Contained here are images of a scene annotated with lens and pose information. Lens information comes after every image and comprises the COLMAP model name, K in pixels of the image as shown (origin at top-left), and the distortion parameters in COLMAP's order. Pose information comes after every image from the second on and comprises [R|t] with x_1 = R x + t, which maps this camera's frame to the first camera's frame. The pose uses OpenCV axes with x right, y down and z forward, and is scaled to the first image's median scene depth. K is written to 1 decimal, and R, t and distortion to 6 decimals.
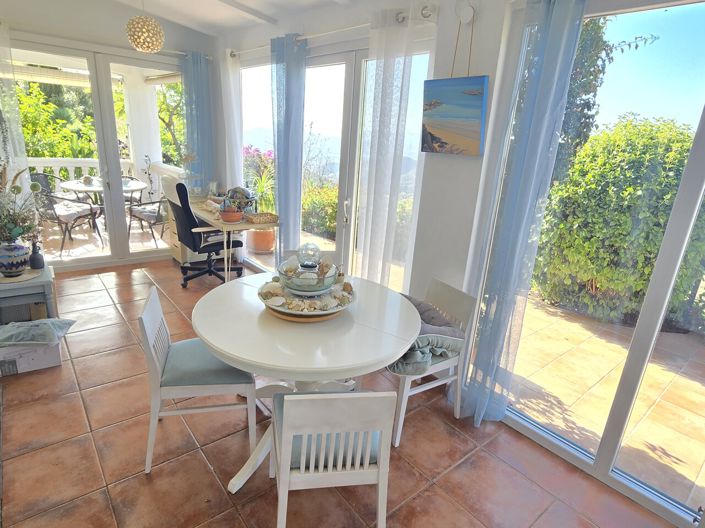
lens RADIAL K [[403.4, 0, 351.2], [0, 403.4, 264.9], [0, 0, 1]] dist [-0.000964, -0.000540]
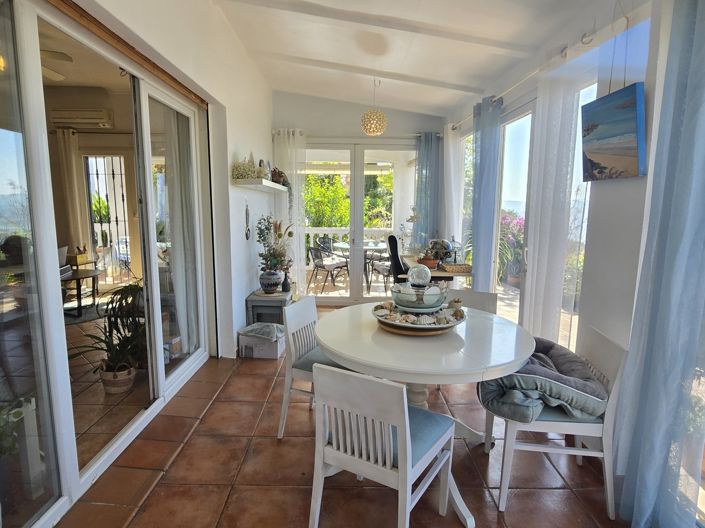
lens RADIAL K [[403.4, 0, 351.5], [0, 403.4, 265.4], [0, 0, 1]] dist [-0.000964, -0.000540]
pose [[0.780935, 0.030871, -0.623849, 0.354546], [-0.149793, 0.978888, -0.139072, 0.103894], [0.606385, 0.202054, 0.769072, 0.048995]]
